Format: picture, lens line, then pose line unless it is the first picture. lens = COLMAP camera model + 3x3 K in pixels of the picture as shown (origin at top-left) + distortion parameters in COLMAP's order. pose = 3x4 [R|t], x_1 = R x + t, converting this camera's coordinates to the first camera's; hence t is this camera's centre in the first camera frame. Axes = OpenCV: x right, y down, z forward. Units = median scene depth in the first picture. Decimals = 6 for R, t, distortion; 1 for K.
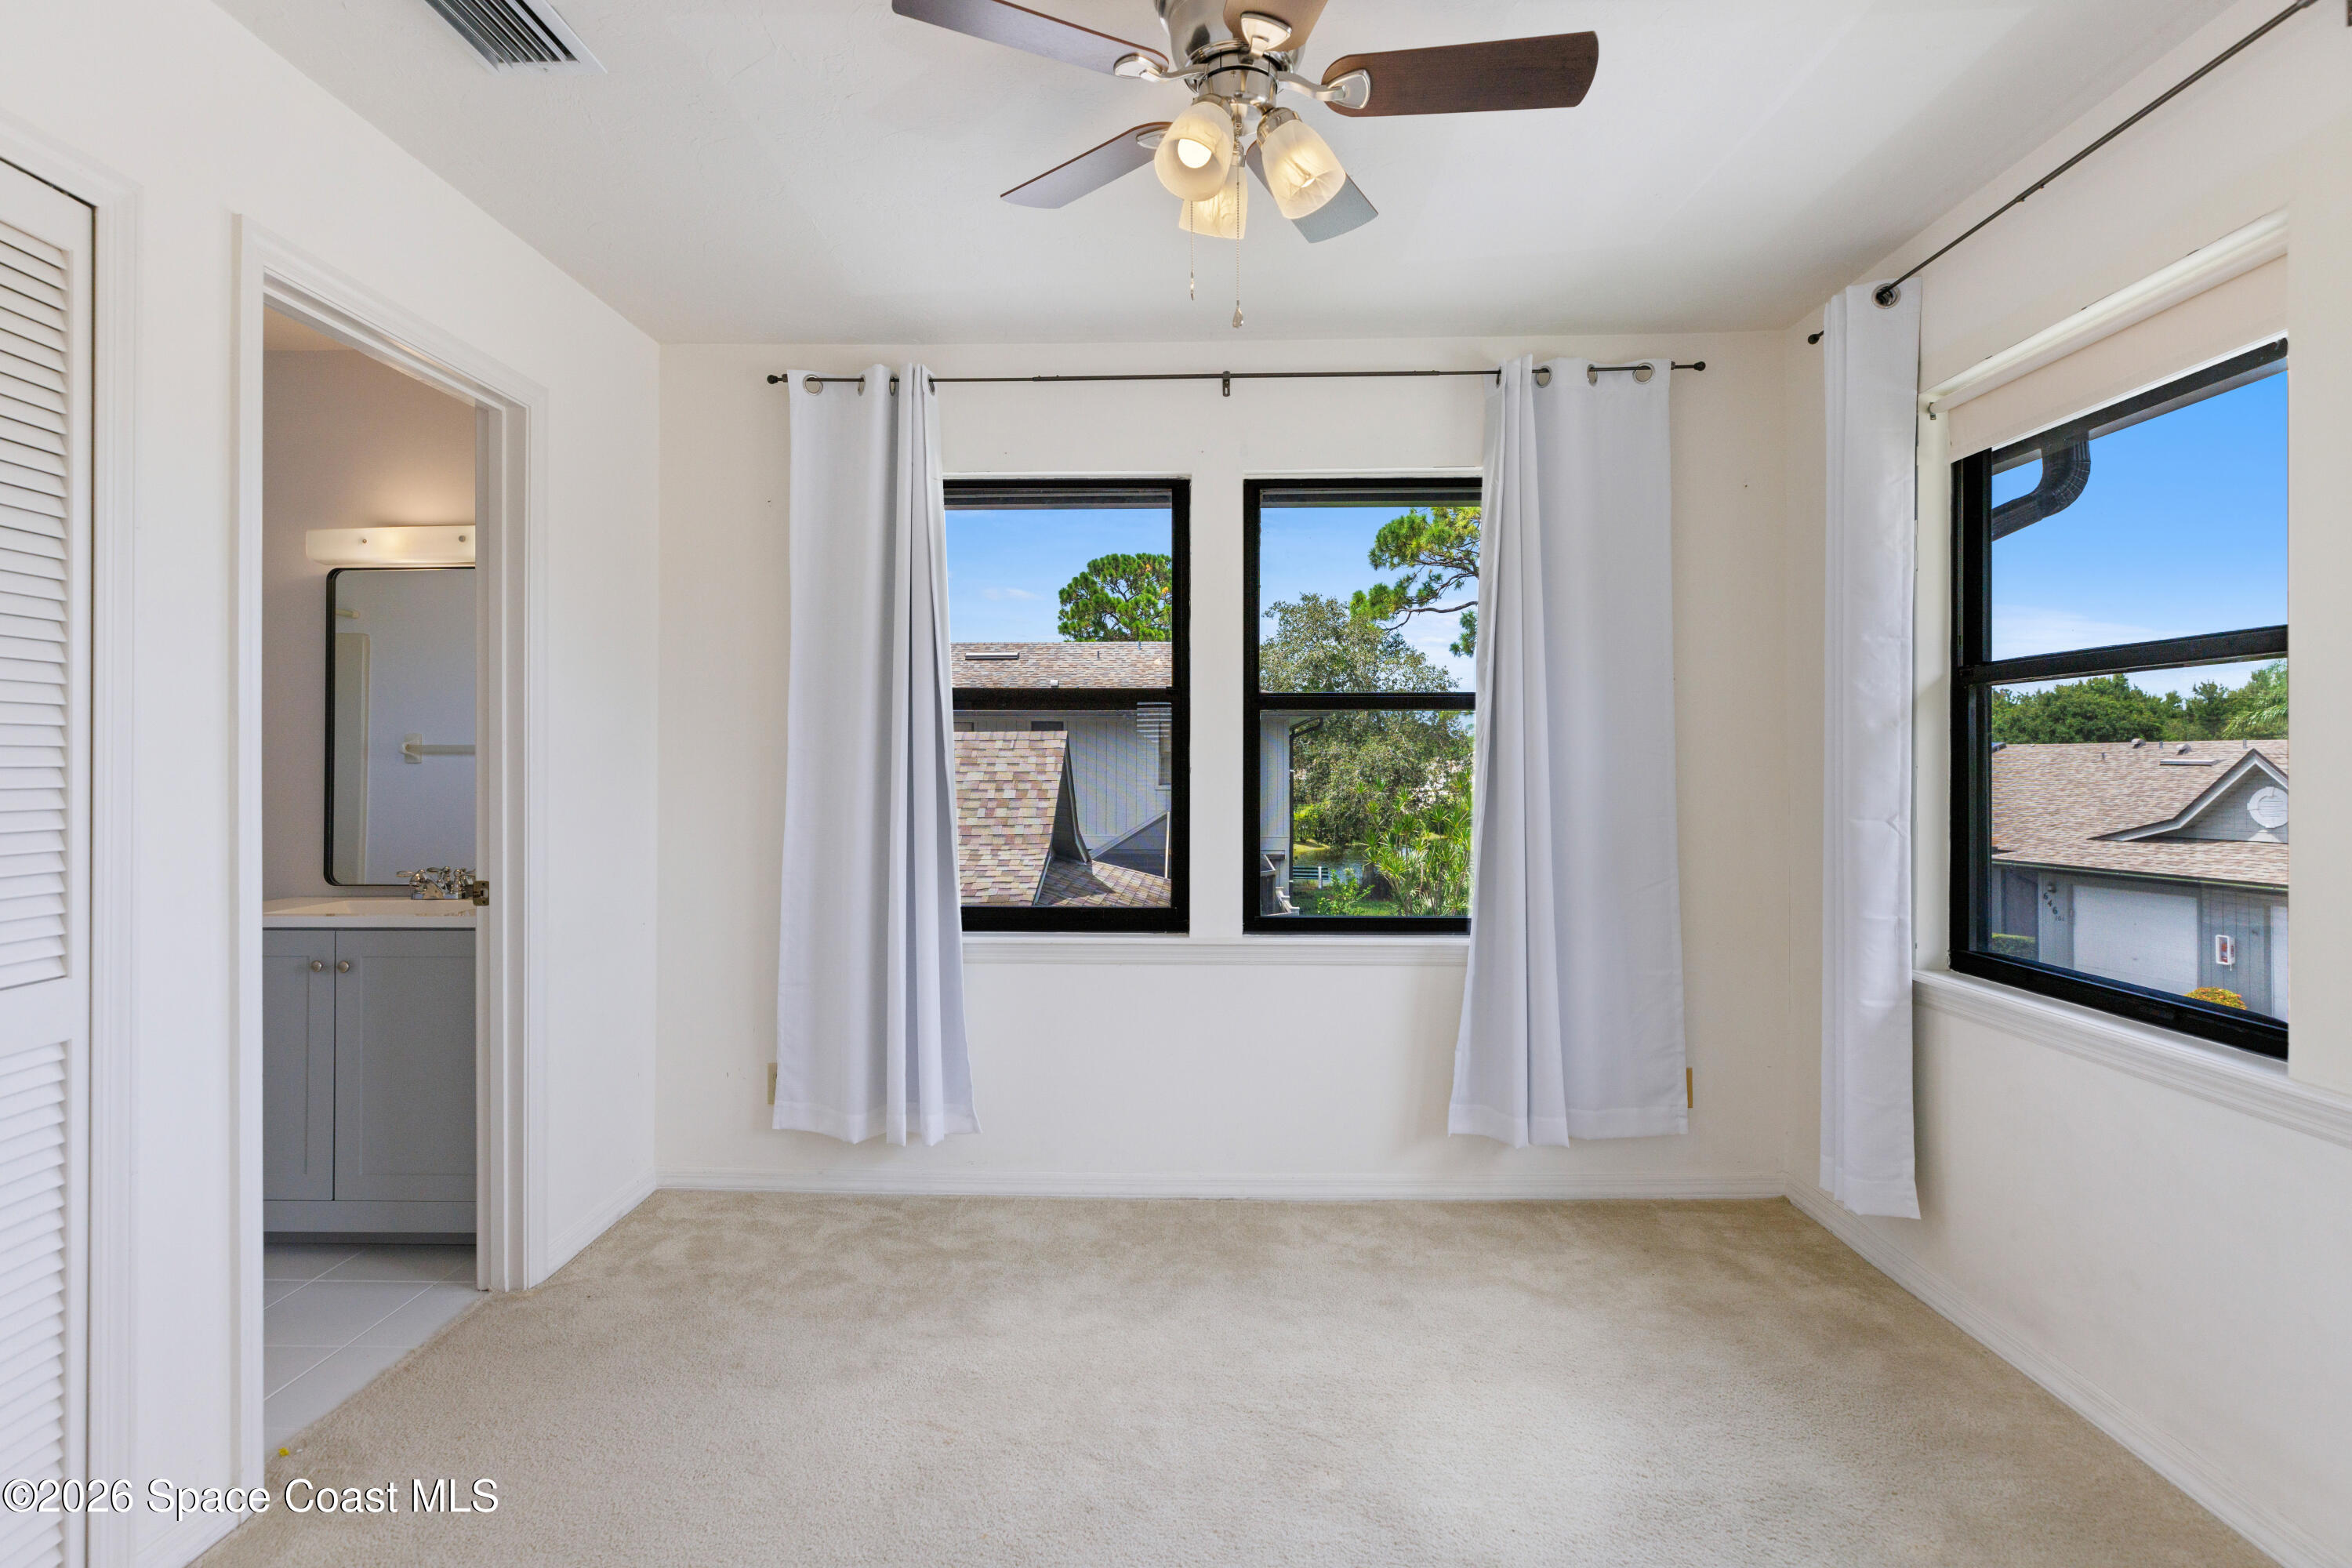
lens RADIAL K [[1188.7, 0, 1167.2], [0, 1188.7, 760.1], [0, 0, 1]] dist [0.002770, 0.000688]
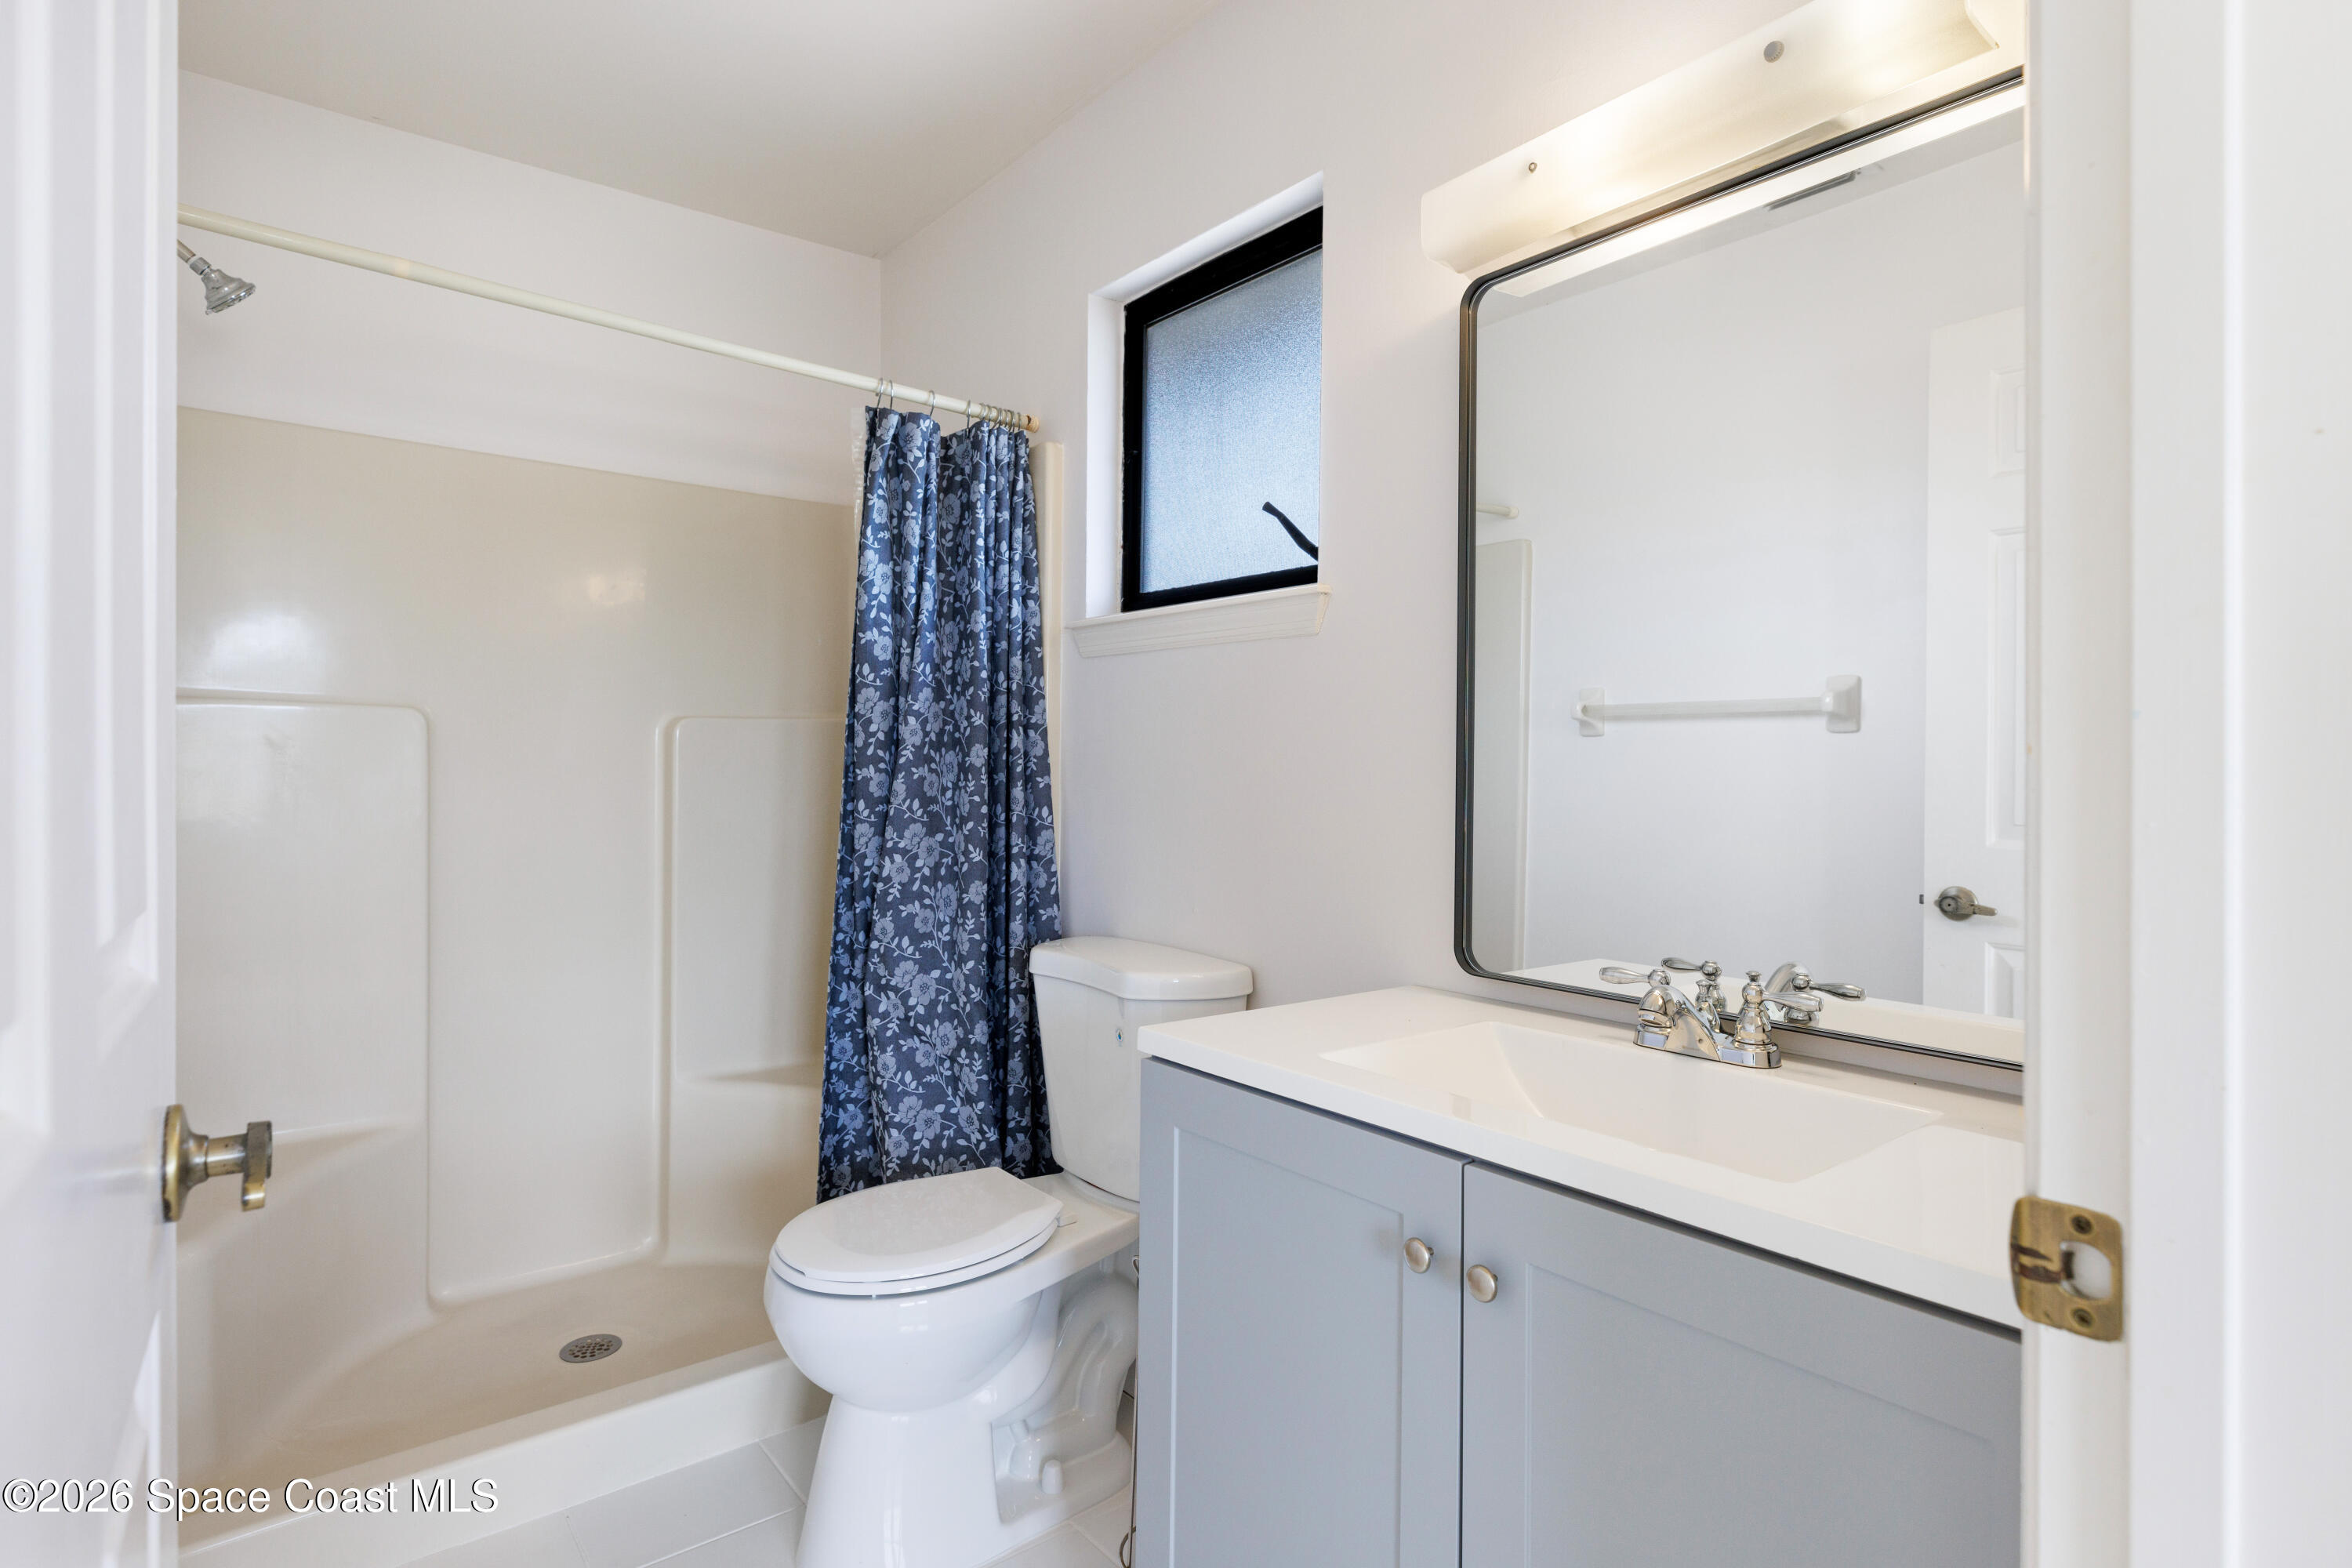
lens RADIAL K [[1202.6, 0, 1174.0], [0, 1202.6, 774.0], [0, 0, 1]] dist [-0.001336, -0.000073]
pose [[0.645040, 0.011840, -0.764057, -0.421657], [-0.004863, 0.999923, 0.011390, 0.023608], [0.764134, -0.003631, 0.645048, 0.614561]]
